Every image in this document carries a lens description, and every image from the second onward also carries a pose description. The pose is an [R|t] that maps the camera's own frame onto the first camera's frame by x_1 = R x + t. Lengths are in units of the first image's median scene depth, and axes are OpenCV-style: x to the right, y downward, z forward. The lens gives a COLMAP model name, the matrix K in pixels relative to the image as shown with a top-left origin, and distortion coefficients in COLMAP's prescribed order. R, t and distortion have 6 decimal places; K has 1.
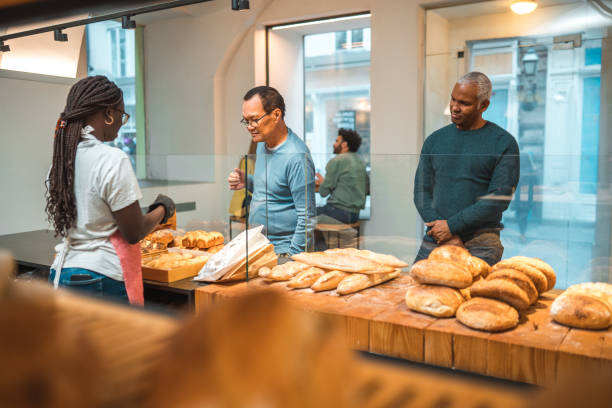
lens RADIAL K [[582.7, 0, 309.9], [0, 582.7, 206.9], [0, 0, 1]] dist [-0.015187, 0.001005]
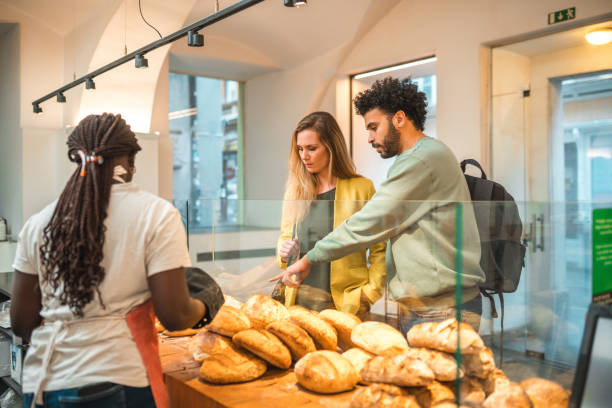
lens RADIAL K [[595.3, 0, 319.7], [0, 595.3, 203.0], [0, 0, 1]] dist [-0.008047, -0.005135]
pose [[0.948650, 0.006105, -0.316267, 0.599287], [-0.034395, 0.995877, -0.083943, -0.003682], [0.314451, 0.090511, 0.944949, 0.078912]]
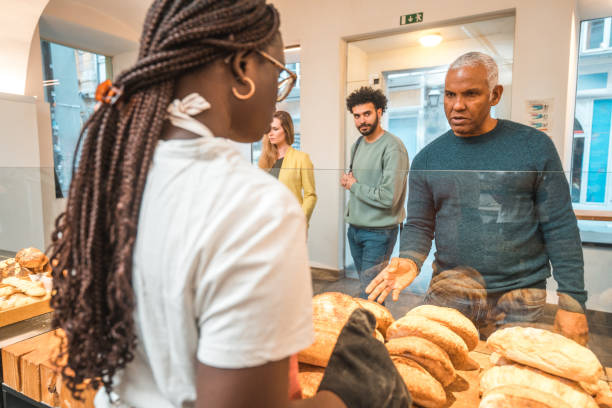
lens RADIAL K [[412.0, 0, 296.7], [0, 412.0, 206.1], [0, 0, 1]] dist [0.015568, 0.000074]
pose [[0.999002, 0.001655, 0.044639, 0.156019], [-0.001899, 0.999984, 0.005414, -0.043061], [-0.044630, -0.005493, 0.998989, 0.447226]]
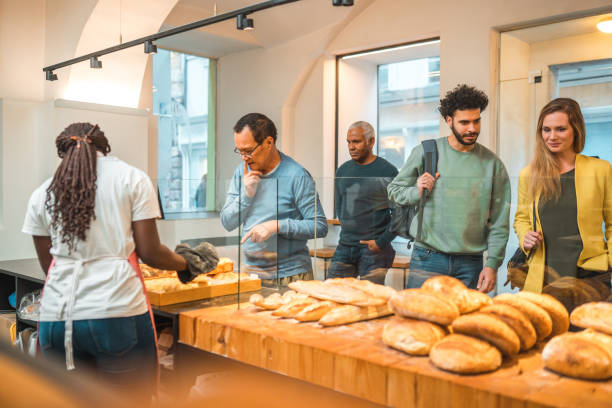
lens RADIAL K [[607.1, 0, 306.0], [0, 607.1, 204.0], [0, 0, 1]] dist [-0.010765, -0.006018]
pose [[0.983393, 0.018064, -0.180588, 0.185431], [-0.031087, 0.997094, -0.069548, 0.024843], [0.178807, 0.074007, 0.981097, 0.041475]]
